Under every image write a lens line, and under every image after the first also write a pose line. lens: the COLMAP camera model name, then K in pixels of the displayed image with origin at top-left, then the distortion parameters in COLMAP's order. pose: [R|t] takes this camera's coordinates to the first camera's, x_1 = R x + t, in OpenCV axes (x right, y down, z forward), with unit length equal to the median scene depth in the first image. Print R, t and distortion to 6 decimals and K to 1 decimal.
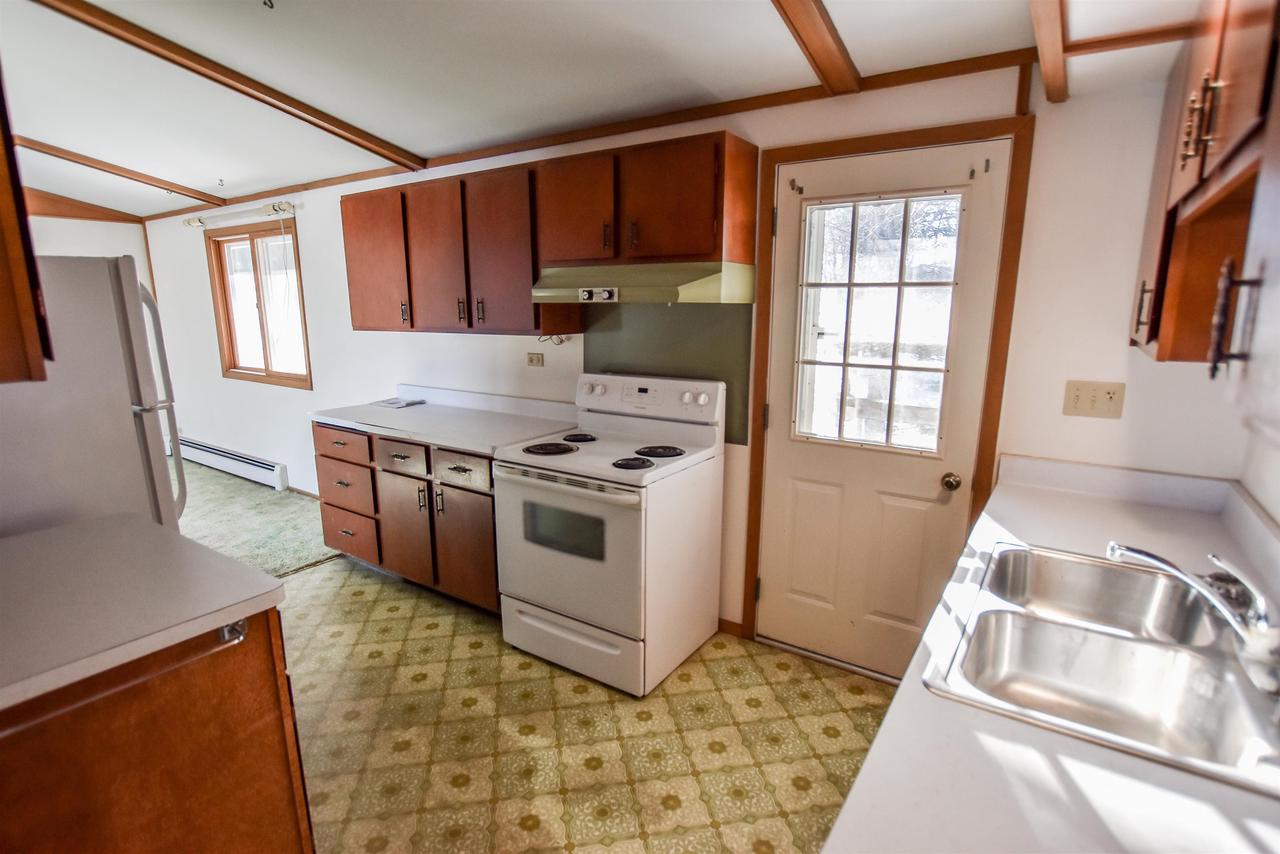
lens RADIAL K [[636.4, 0, 640.3], [0, 636.4, 441.8], [0, 0, 1]] dist [-0.031431, 0.005534]
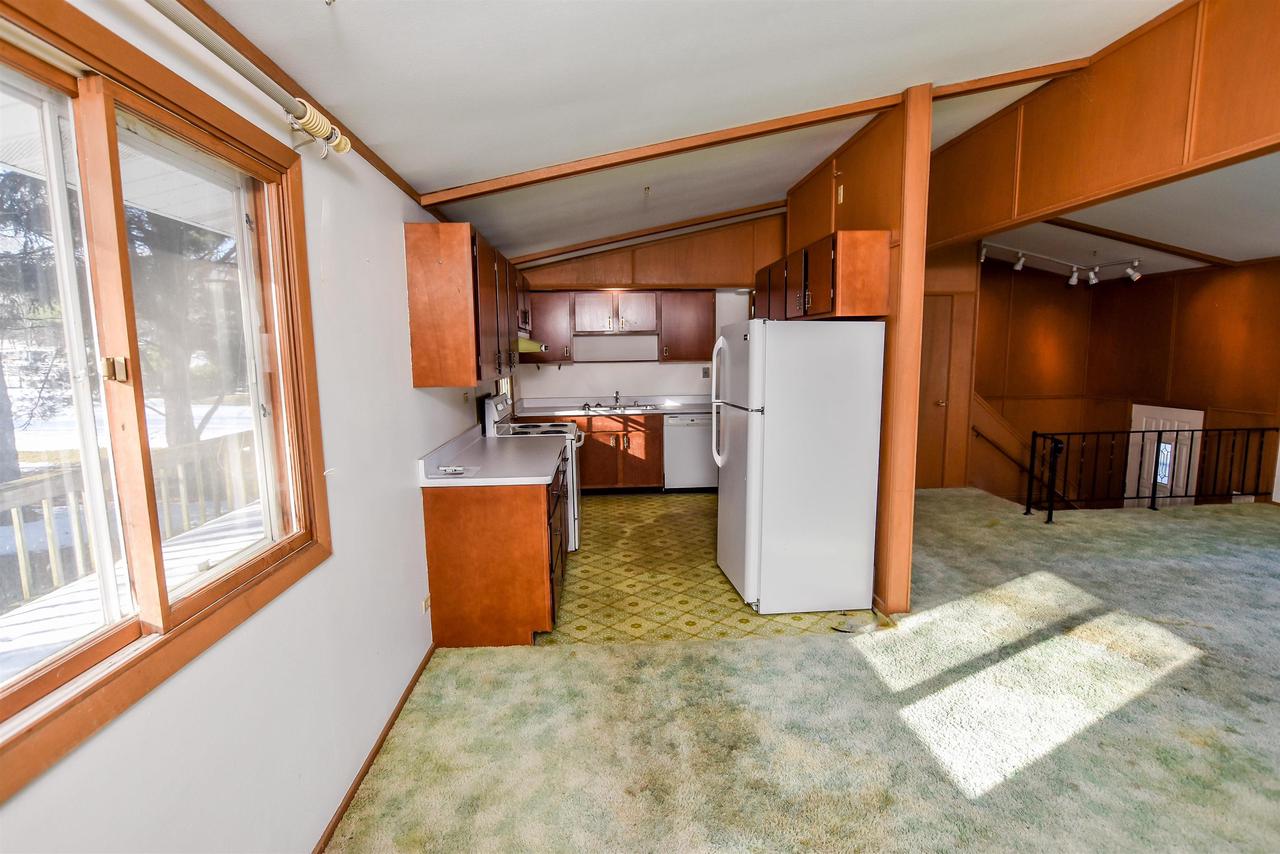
lens RADIAL K [[636.4, 0, 640.3], [0, 636.4, 441.8], [0, 0, 1]] dist [-0.031431, 0.005534]
pose [[-0.612843, -0.104056, 0.783323, -1.394856], [0.184828, 0.944919, 0.270124, -0.332133], [-0.768285, 0.310324, -0.559855, 1.492836]]
